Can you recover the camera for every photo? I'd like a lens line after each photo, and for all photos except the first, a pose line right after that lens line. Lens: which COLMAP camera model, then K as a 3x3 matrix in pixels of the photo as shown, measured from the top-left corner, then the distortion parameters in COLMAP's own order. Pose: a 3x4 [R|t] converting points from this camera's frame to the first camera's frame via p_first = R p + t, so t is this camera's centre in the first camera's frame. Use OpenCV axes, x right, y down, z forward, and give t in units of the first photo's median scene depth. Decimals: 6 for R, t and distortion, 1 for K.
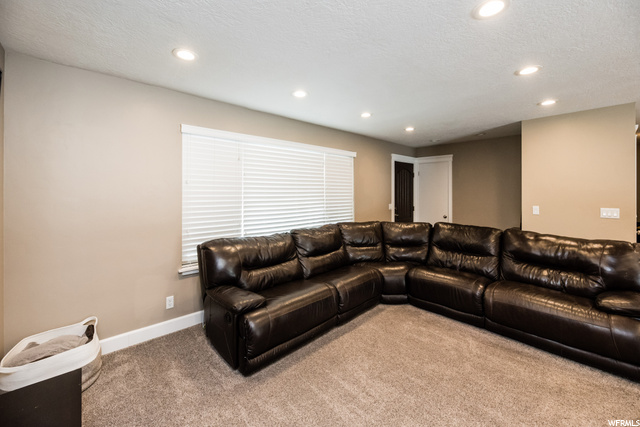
lens RADIAL K [[262.4, 0, 320.7], [0, 262.4, 190.5], [0, 0, 1]] dist [0.001025, 0.000184]
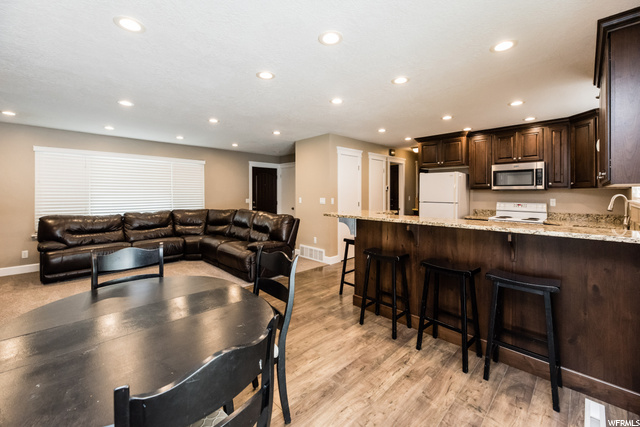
lens RADIAL K [[262.4, 0, 320.7], [0, 262.4, 190.5], [0, 0, 1]] dist [0.001025, 0.000184]
pose [[0.999216, -0.000077, 0.039581, 0.861065], [0.000380, 0.999971, -0.007645, 0.027834], [-0.039579, 0.007654, 0.999187, -0.512298]]
